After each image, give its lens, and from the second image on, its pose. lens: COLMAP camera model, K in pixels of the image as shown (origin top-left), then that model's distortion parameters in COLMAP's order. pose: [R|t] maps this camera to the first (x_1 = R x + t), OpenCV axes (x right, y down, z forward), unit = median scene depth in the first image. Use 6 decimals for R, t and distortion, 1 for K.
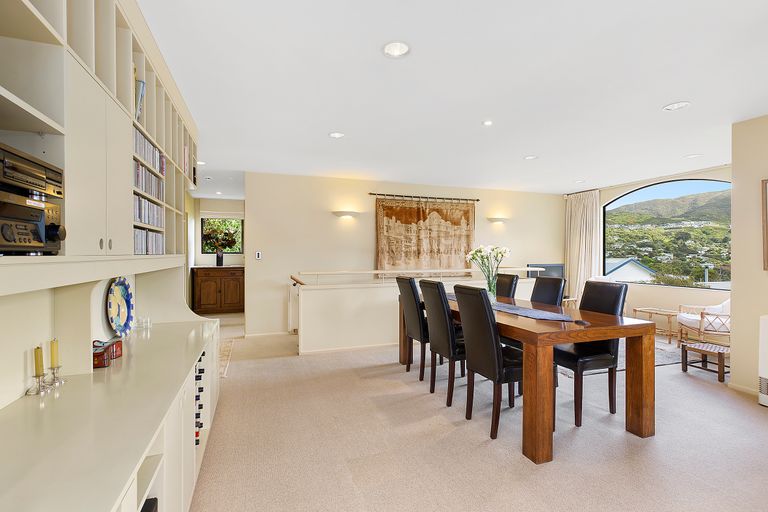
lens RADIAL K [[357.2, 0, 380.3], [0, 357.2, 255.9], [0, 0, 1]] dist [0.001061, -0.000075]
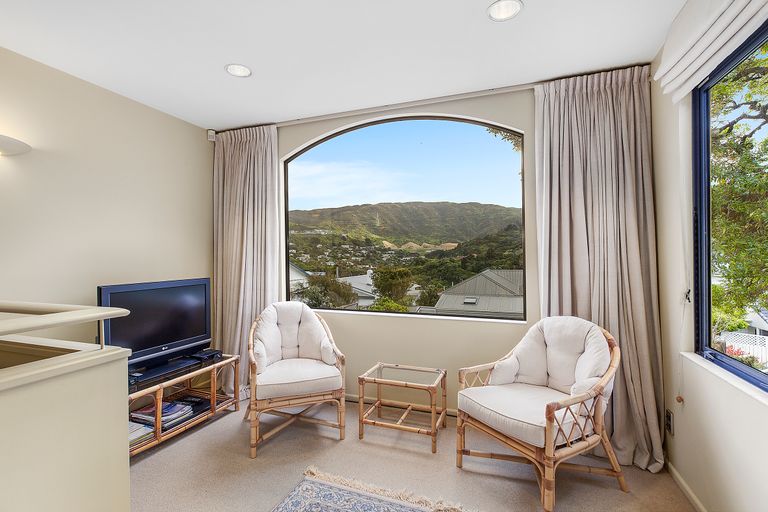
lens RADIAL K [[357.2, 0, 380.3], [0, 357.2, 255.9], [0, 0, 1]] dist [0.001061, -0.000075]
pose [[0.633193, -0.008313, 0.773949, 0.059912], [0.011932, 0.999928, 0.000978, -0.000481], [-0.773902, 0.008616, 0.633247, 0.108889]]
